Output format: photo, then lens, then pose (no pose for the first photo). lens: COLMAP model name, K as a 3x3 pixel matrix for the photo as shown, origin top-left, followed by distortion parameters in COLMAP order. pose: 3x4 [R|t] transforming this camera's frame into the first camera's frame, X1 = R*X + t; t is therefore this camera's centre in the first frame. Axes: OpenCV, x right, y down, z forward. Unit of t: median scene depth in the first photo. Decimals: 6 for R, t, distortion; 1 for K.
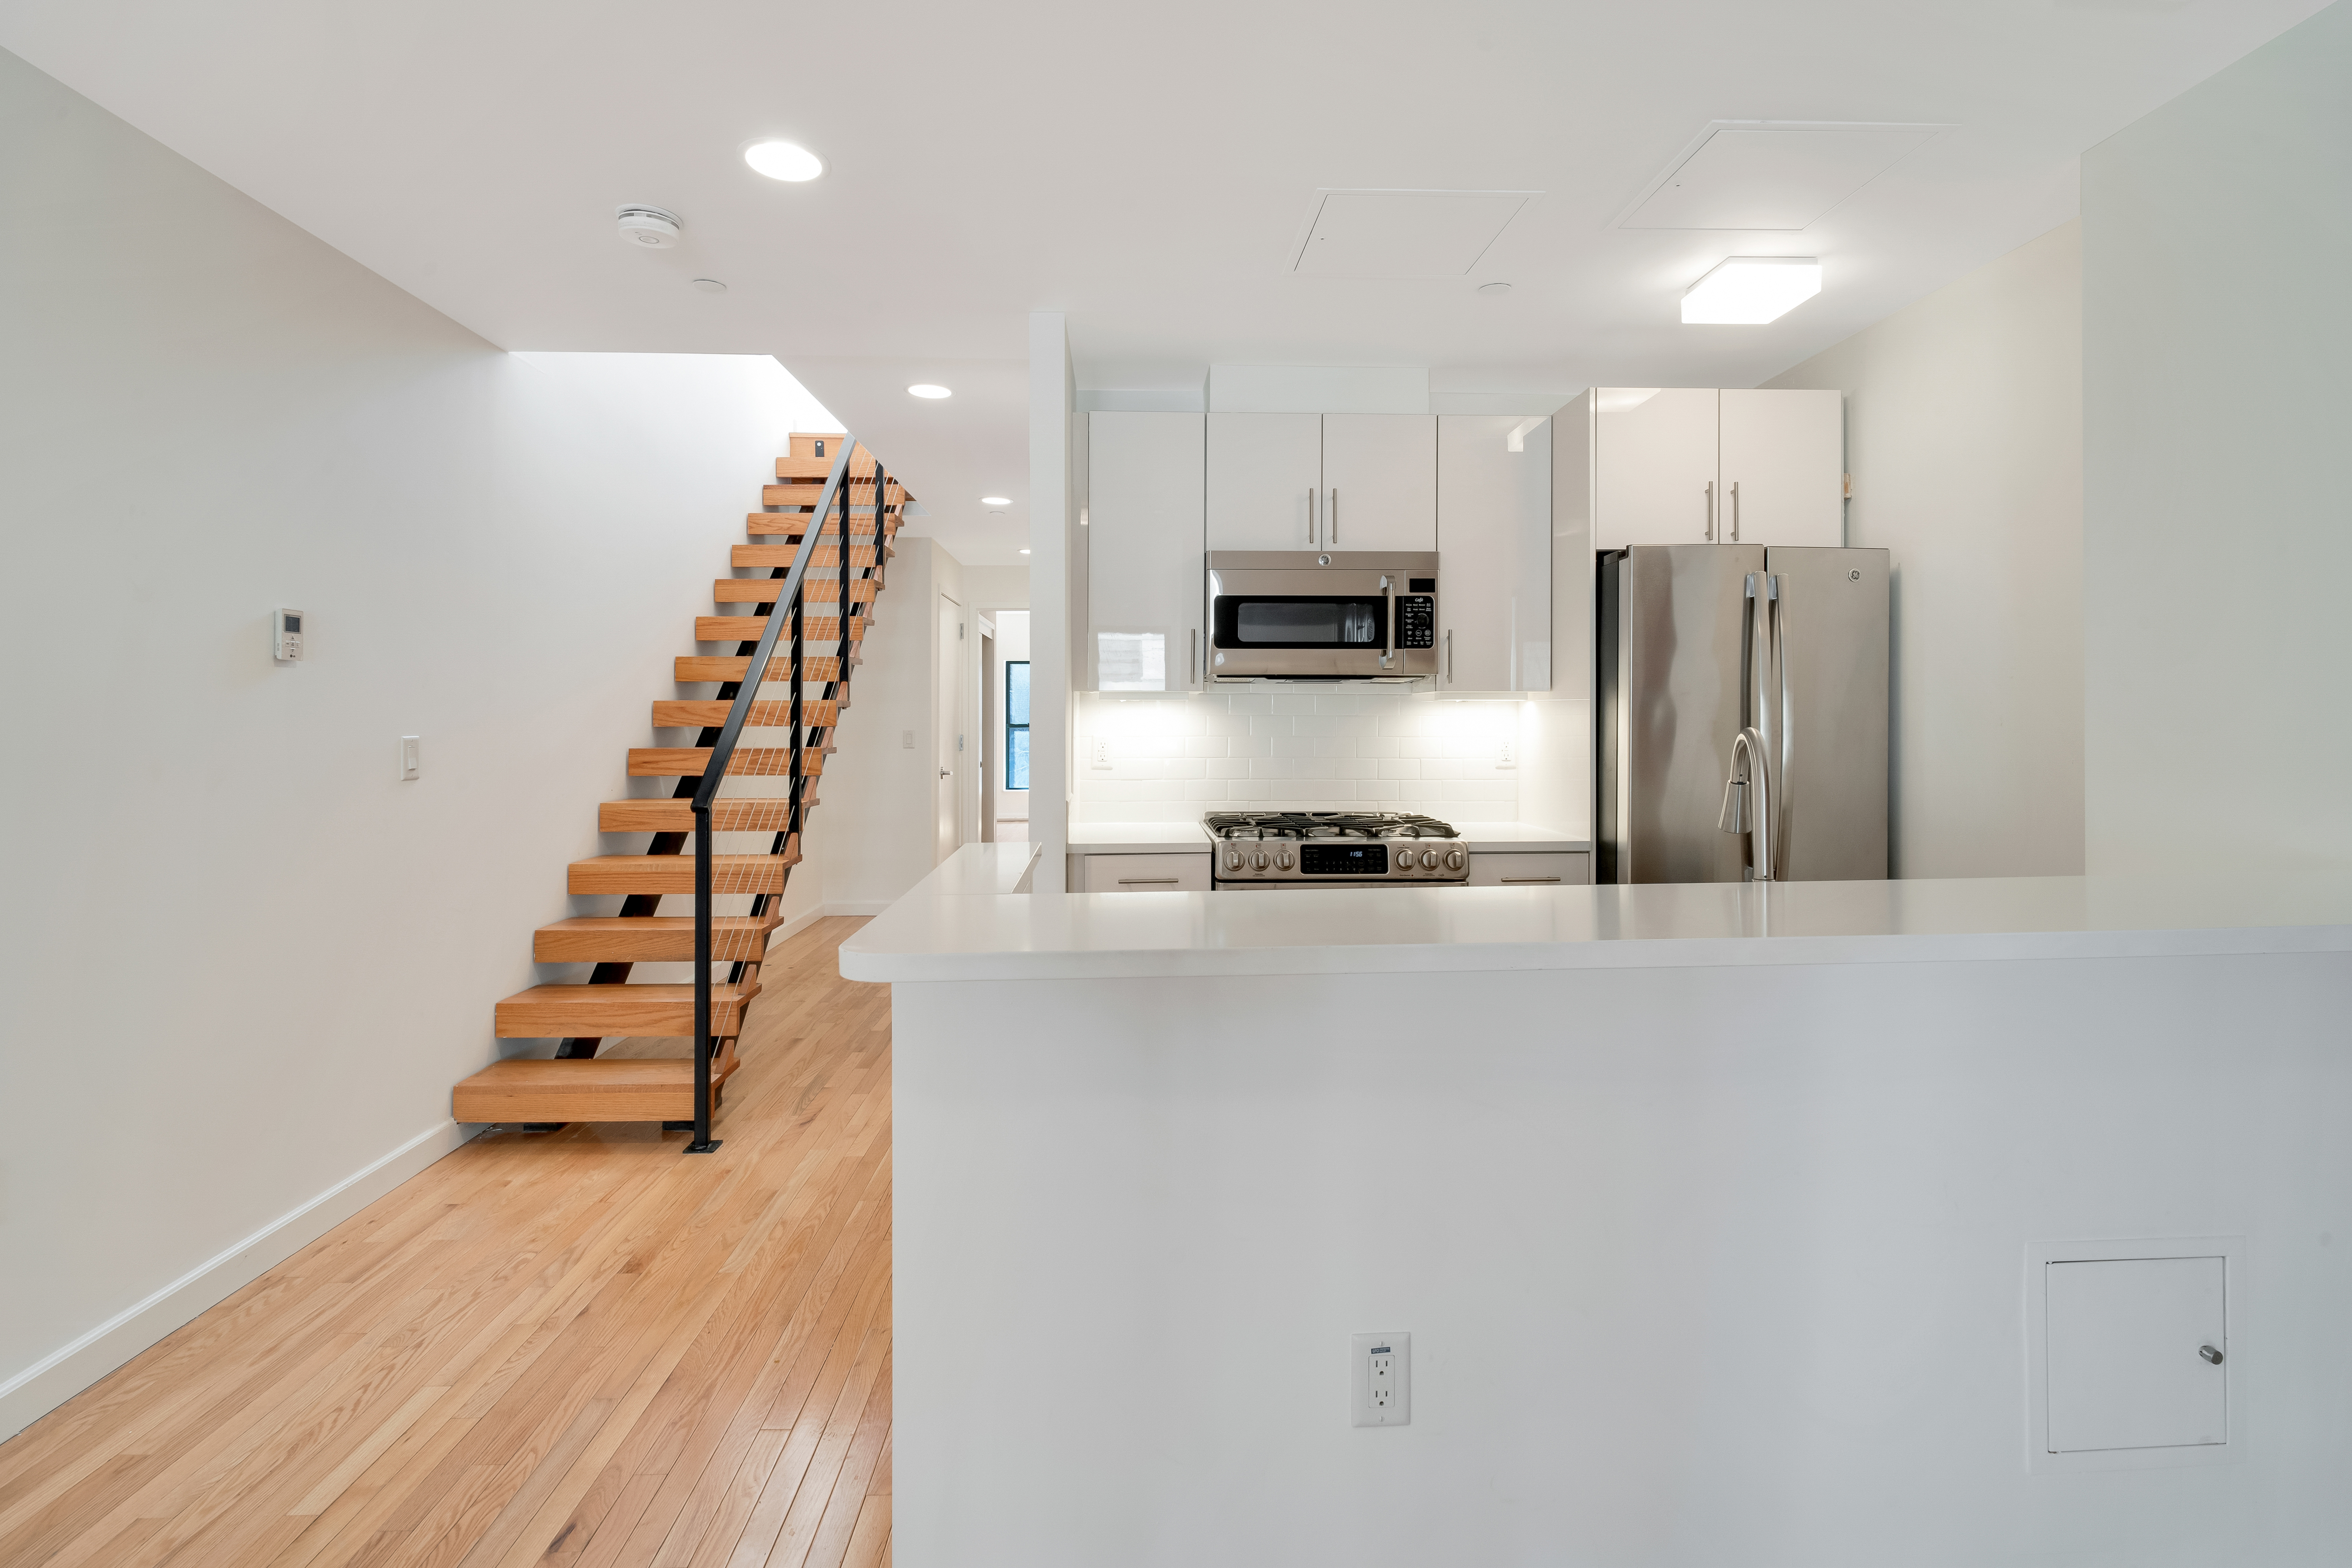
lens RADIAL K [[1123.3, 0, 1176.6], [0, 1123.3, 708.4], [0, 0, 1]] dist [0.000069, -0.000141]
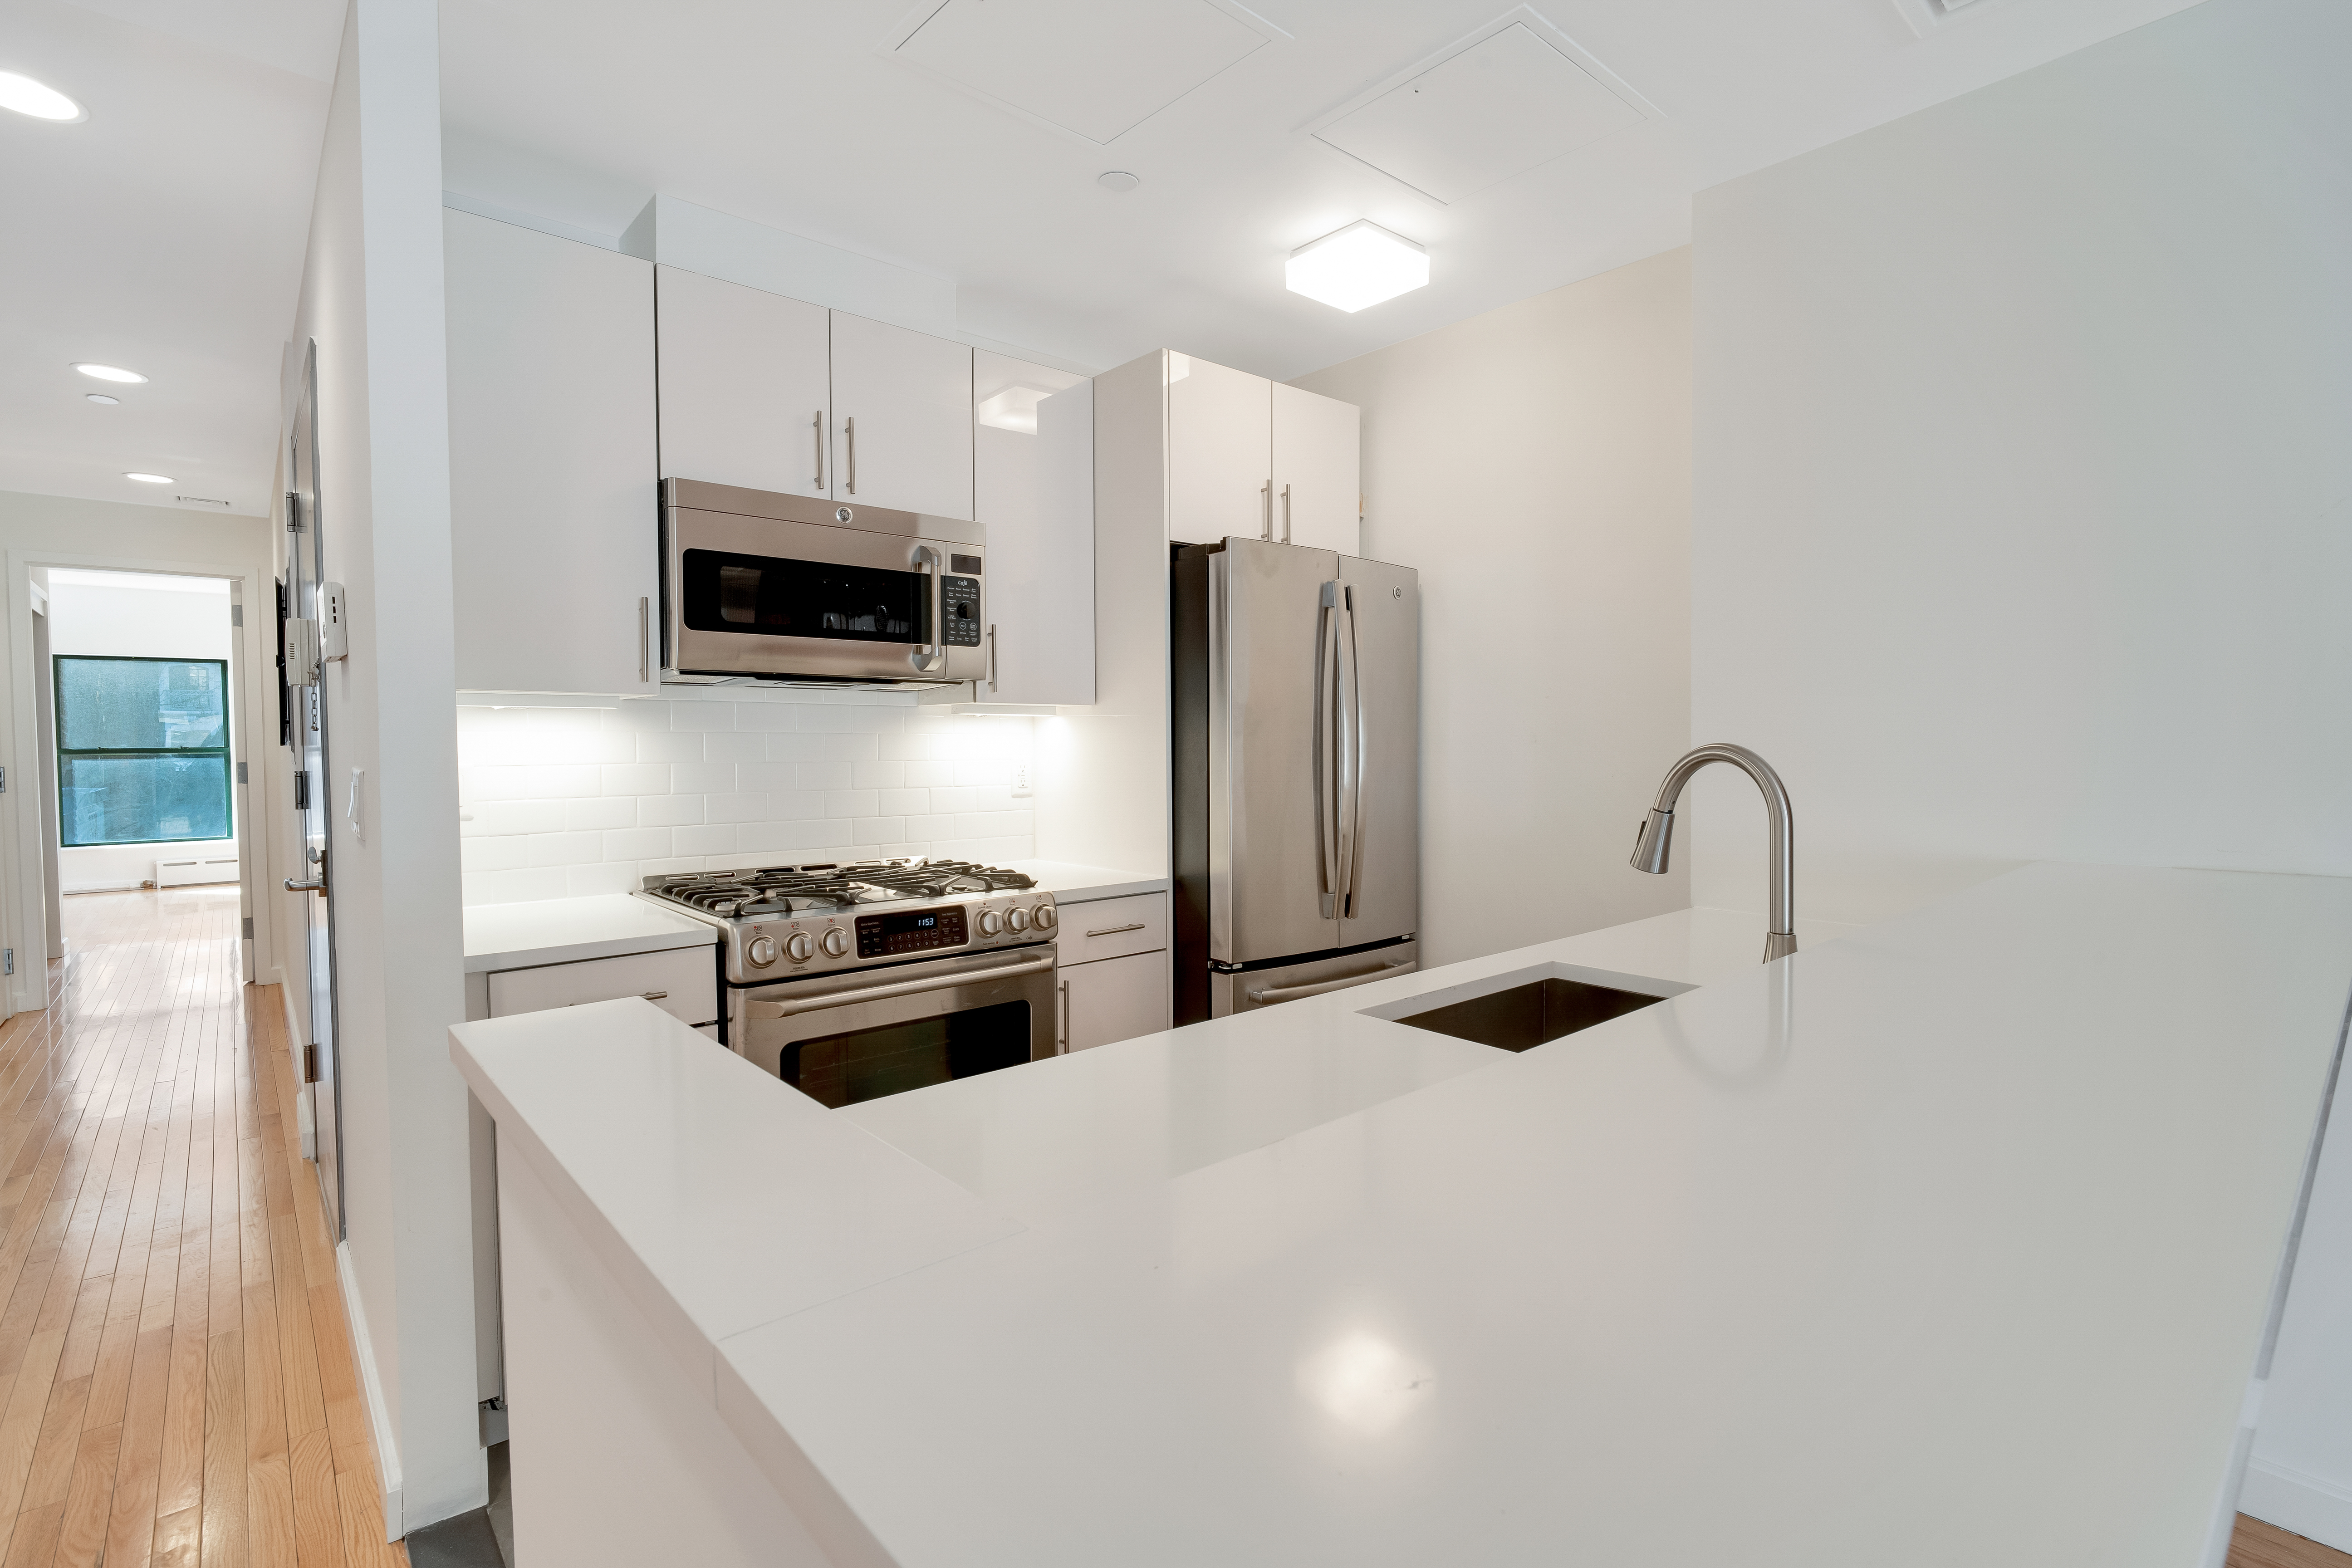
lens RADIAL K [[1088.5, 0, 1176.0], [0, 1088.5, 784.0], [0, 0, 1]] dist [-0.011184, -0.000303]
pose [[0.778034, -0.026308, 0.627670, -0.143370], [-0.005016, 0.998831, 0.048082, 0.004830], [-0.628202, -0.040558, 0.776993, 0.327378]]
